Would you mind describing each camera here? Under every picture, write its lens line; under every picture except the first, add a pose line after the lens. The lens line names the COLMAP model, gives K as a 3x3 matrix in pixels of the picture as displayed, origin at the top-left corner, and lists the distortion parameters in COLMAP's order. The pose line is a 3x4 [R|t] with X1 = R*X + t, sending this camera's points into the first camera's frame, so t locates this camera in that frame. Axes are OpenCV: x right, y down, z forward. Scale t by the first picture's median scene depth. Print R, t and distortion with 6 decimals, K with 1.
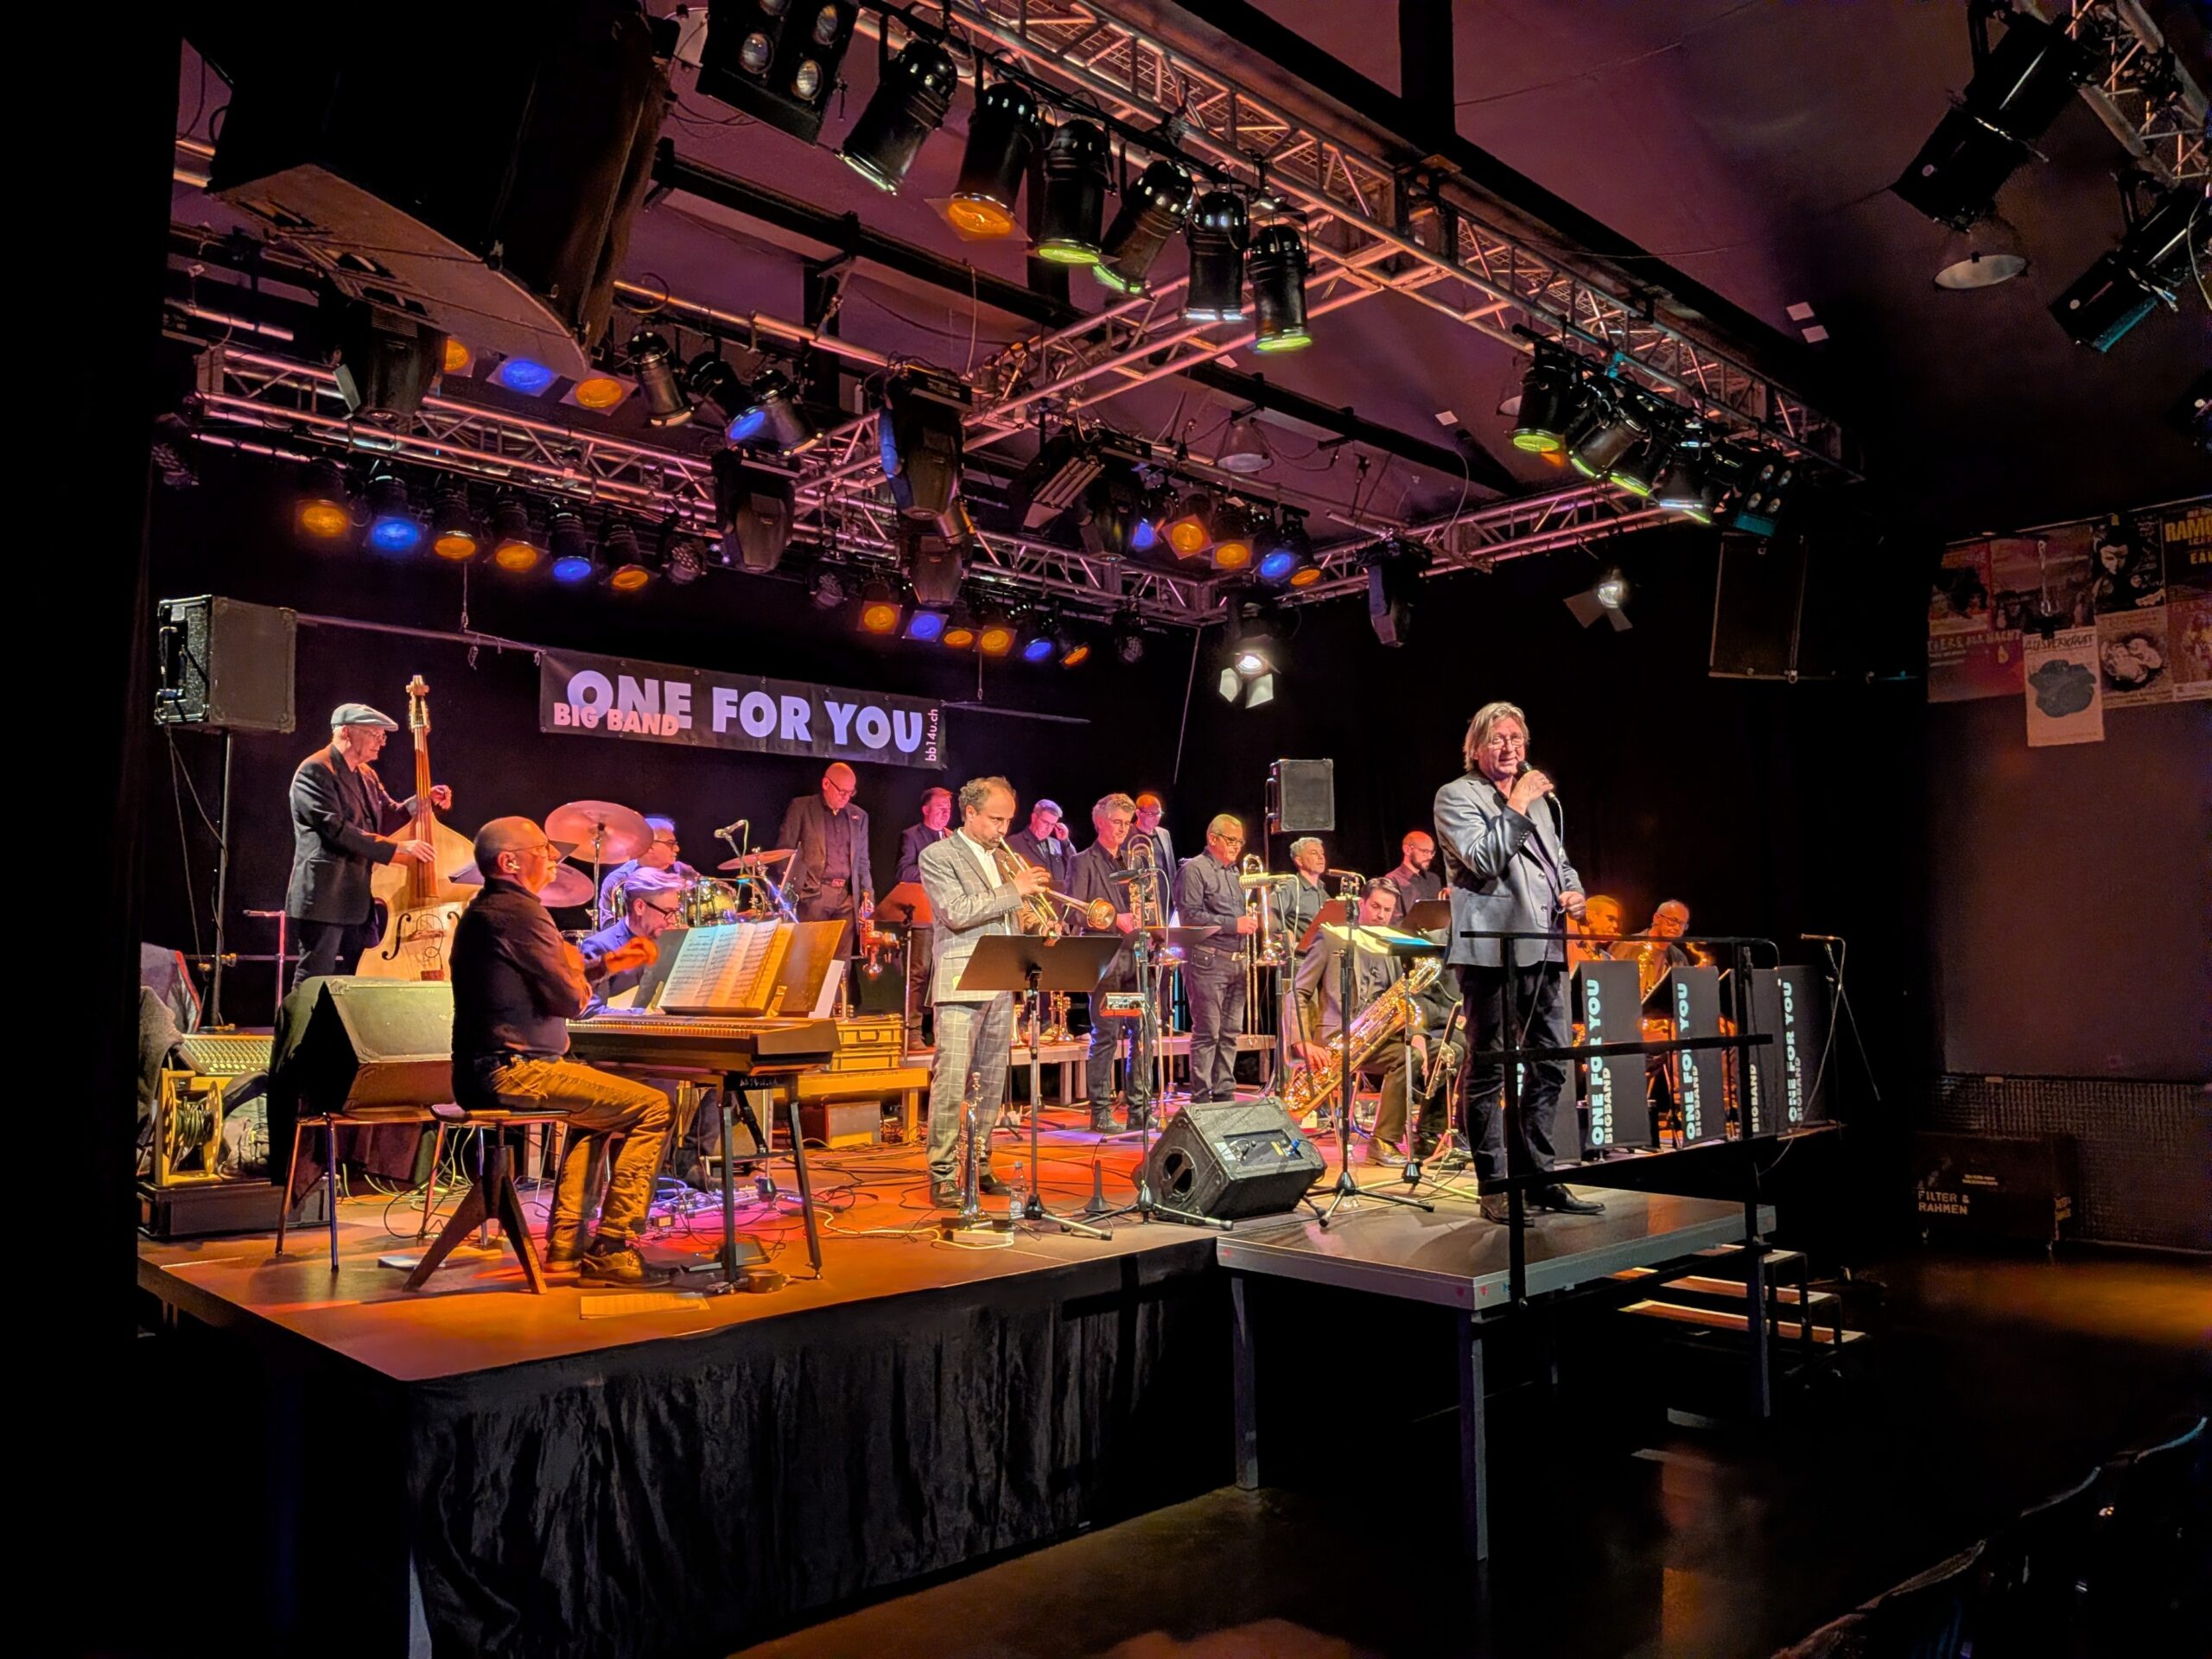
lens RADIAL K [[1571.3, 0, 1097.7], [0, 1571.3, 818.7], [0, 0, 1]] dist [0.038449, -0.054826]
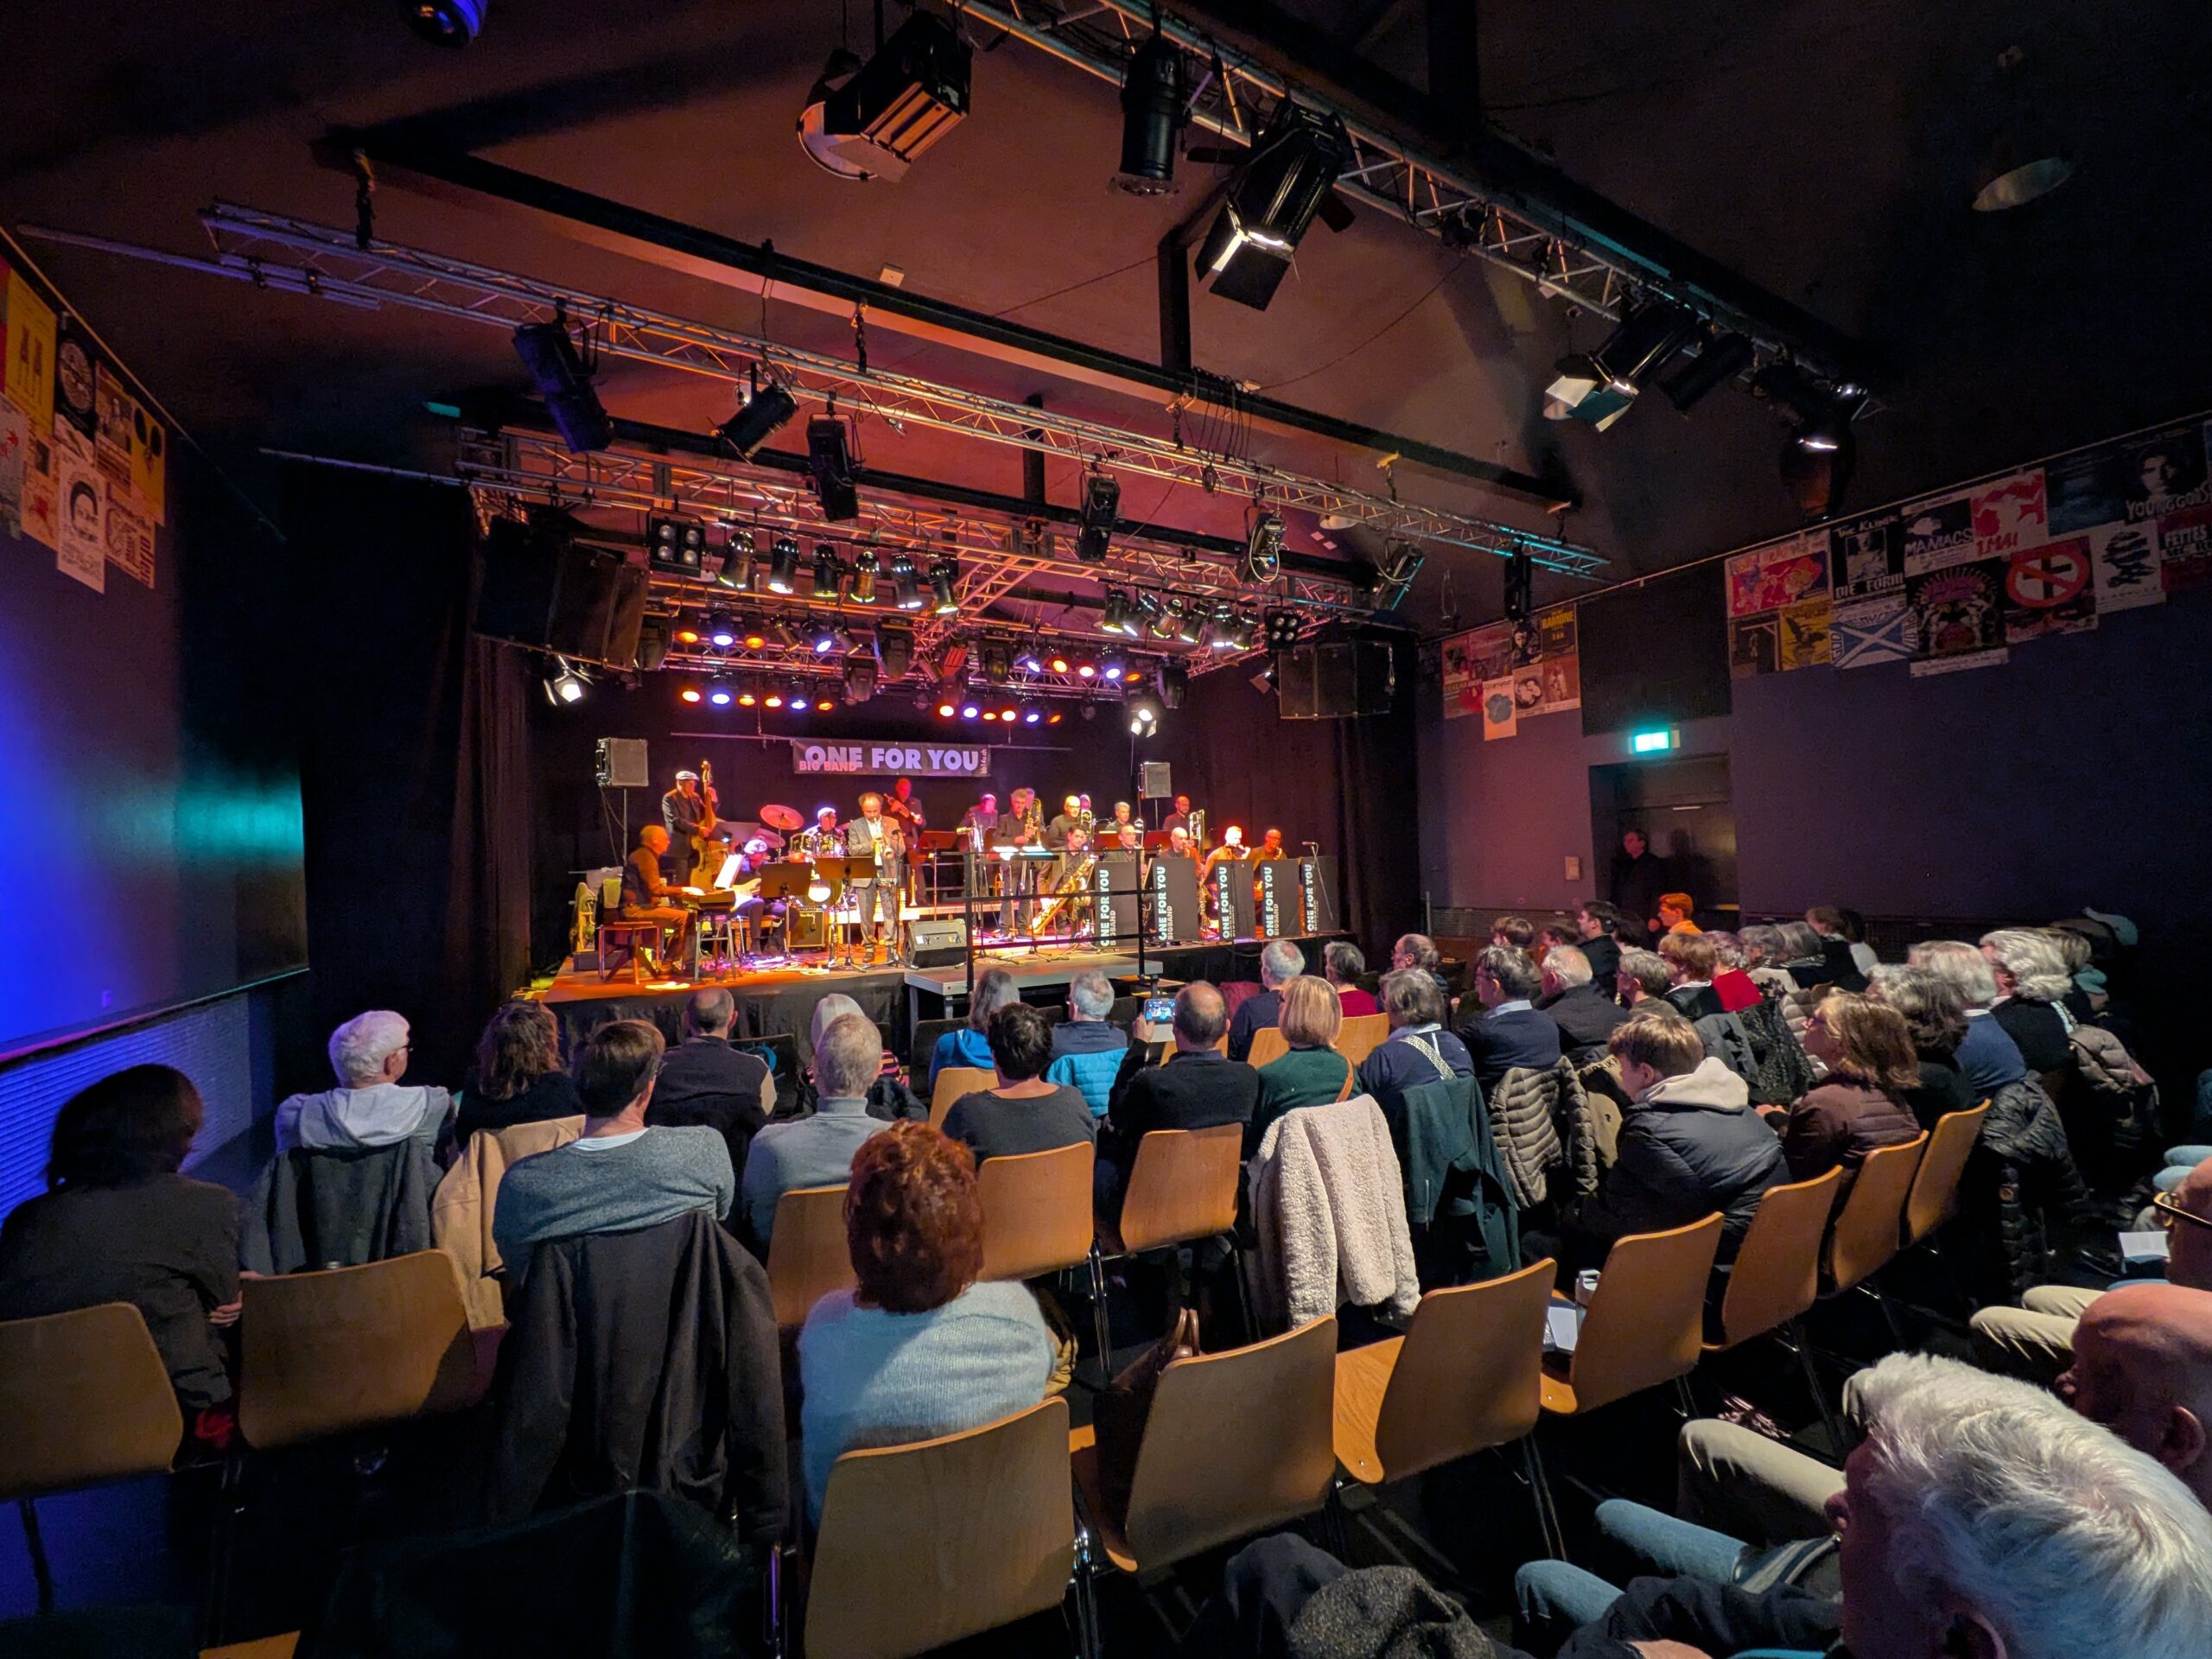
lens RADIAL K [[864.6, 0, 1096.5], [0, 864.6, 824.2], [0, 0, 1]] dist [-0.003138, -0.000006]
pose [[0.966164, -0.036308, -0.255360, 0.439697], [0.048874, 0.997878, 0.043033, -0.012171], [0.253256, -0.054057, 0.965888, -0.163913]]
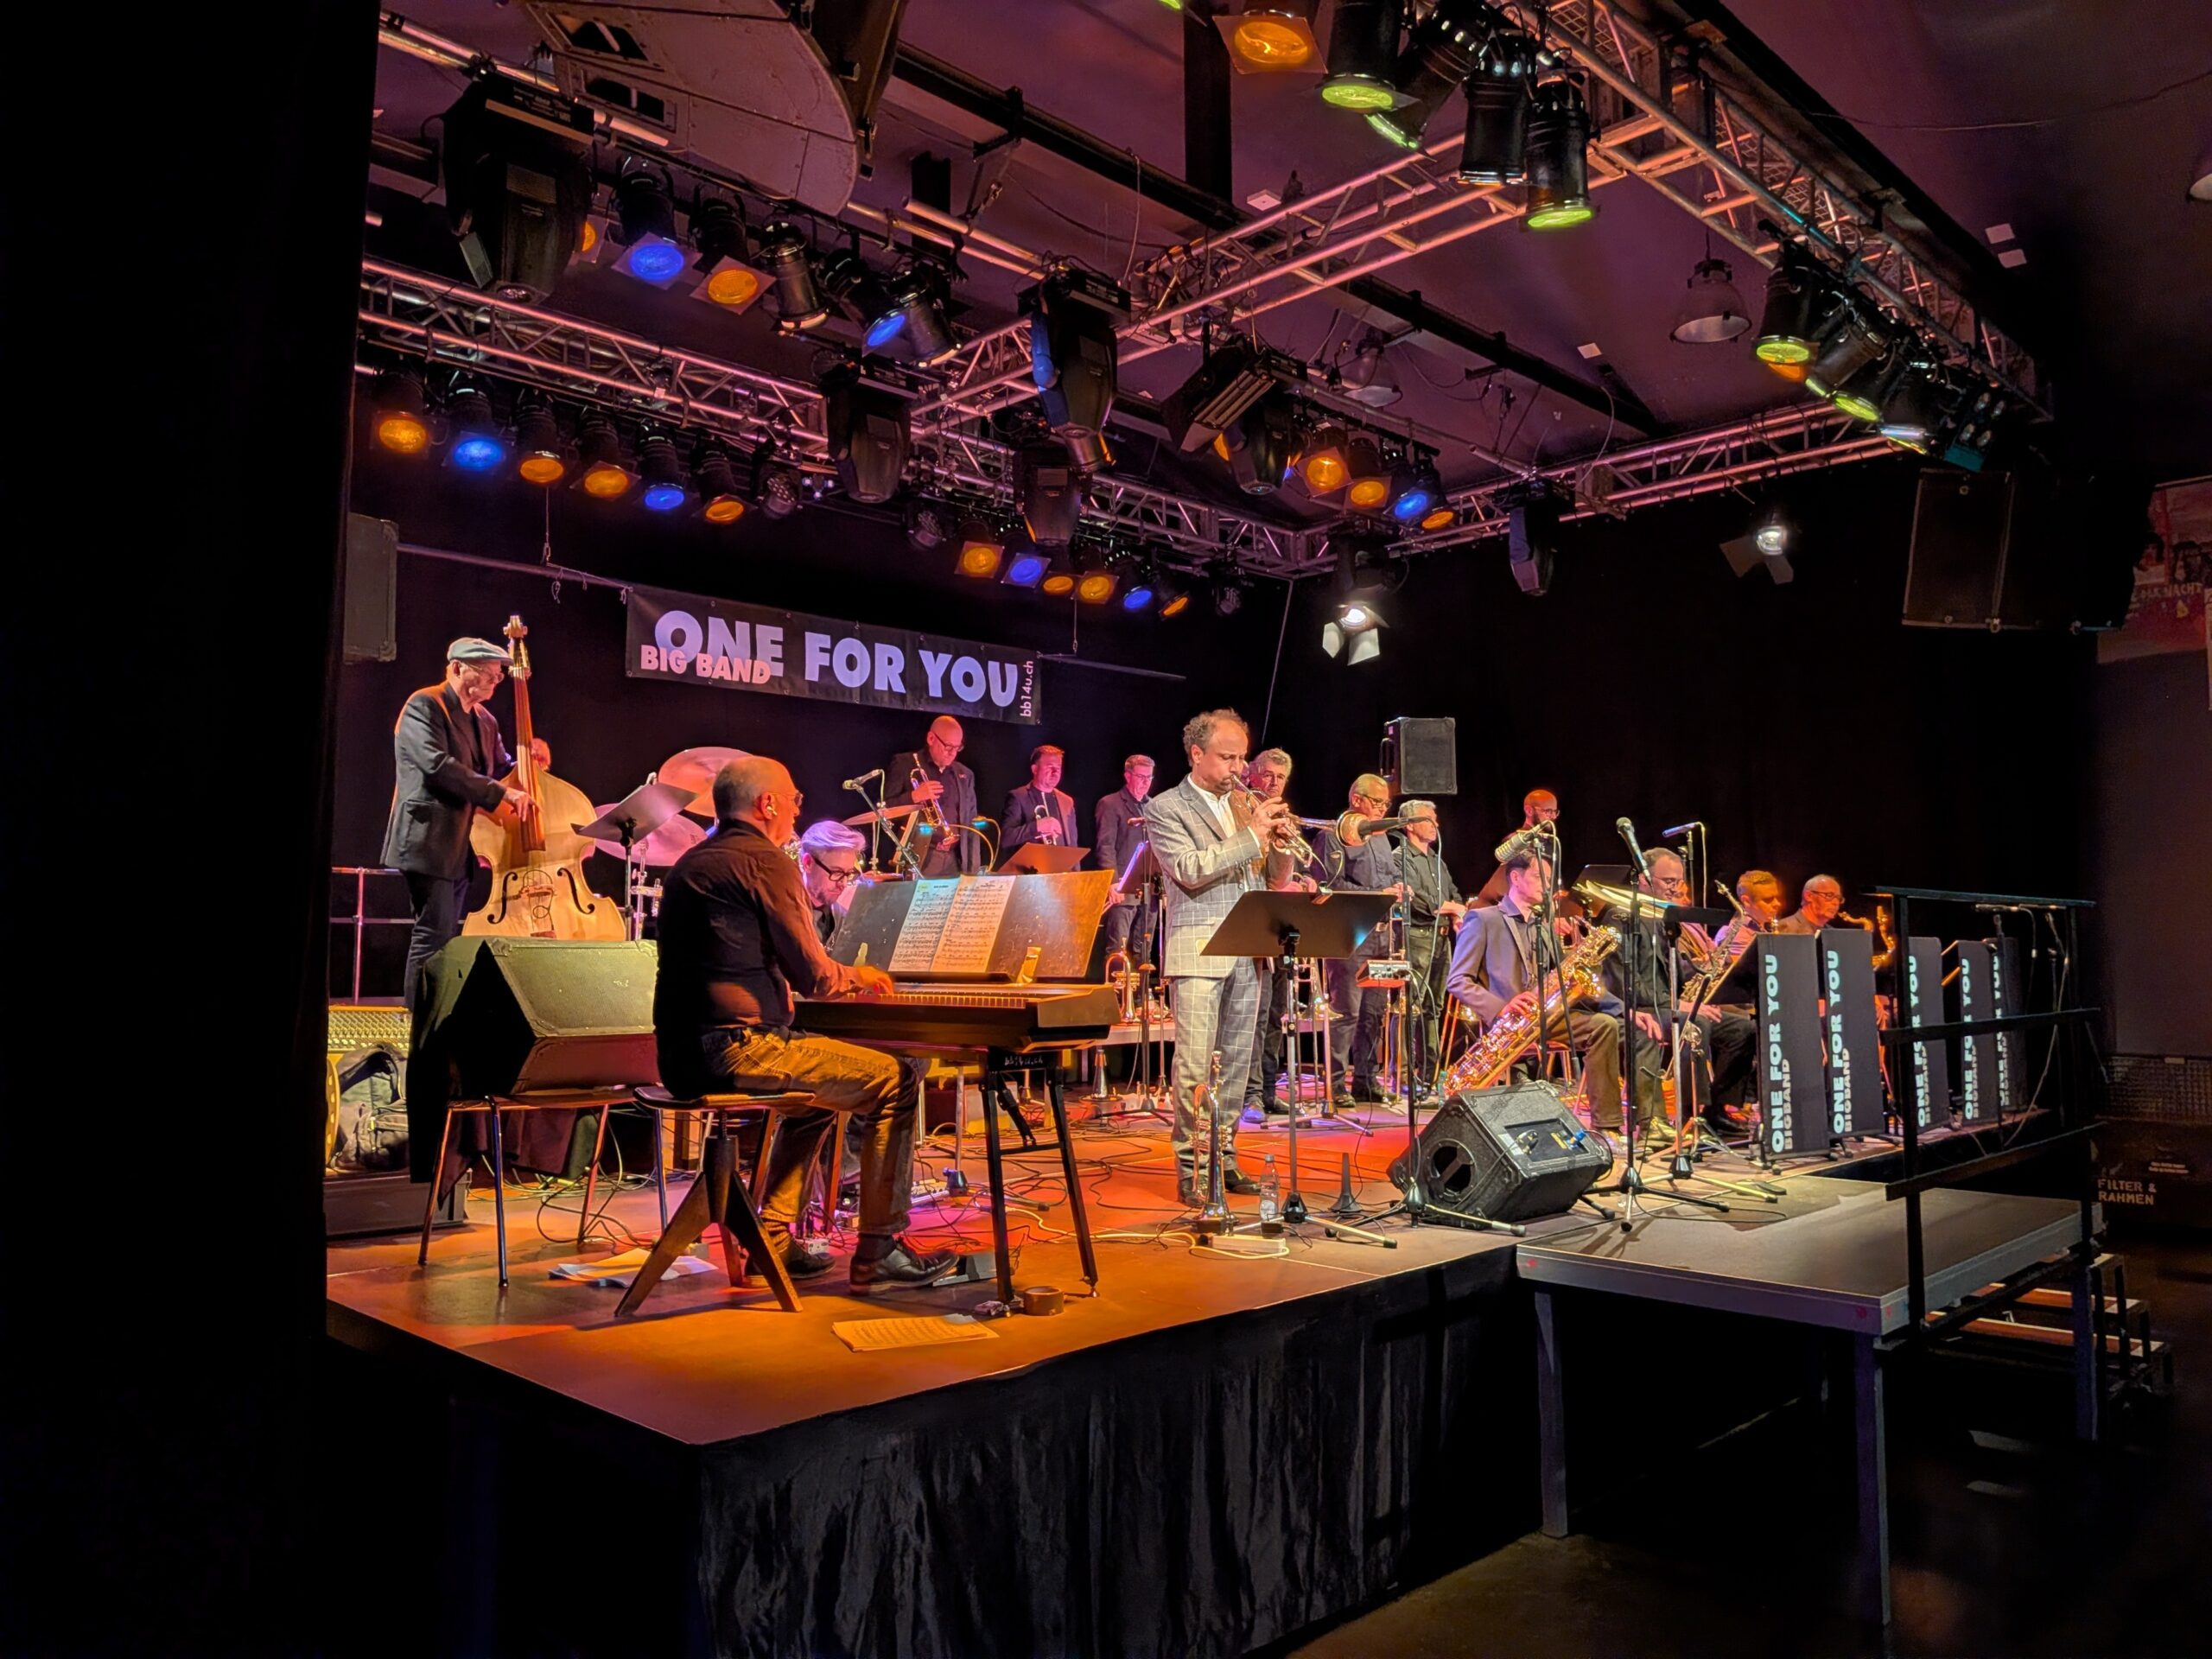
lens RADIAL K [[1571.3, 0, 1102.1], [0, 1571.3, 800.9], [0, 0, 1]] dist [0.038449, -0.054826]
pose [[0.999773, 0.006012, 0.020452, -0.099566], [-0.006061, 0.999979, 0.002314, 0.013622], [-0.020438, -0.002437, 0.999788, 0.084316]]
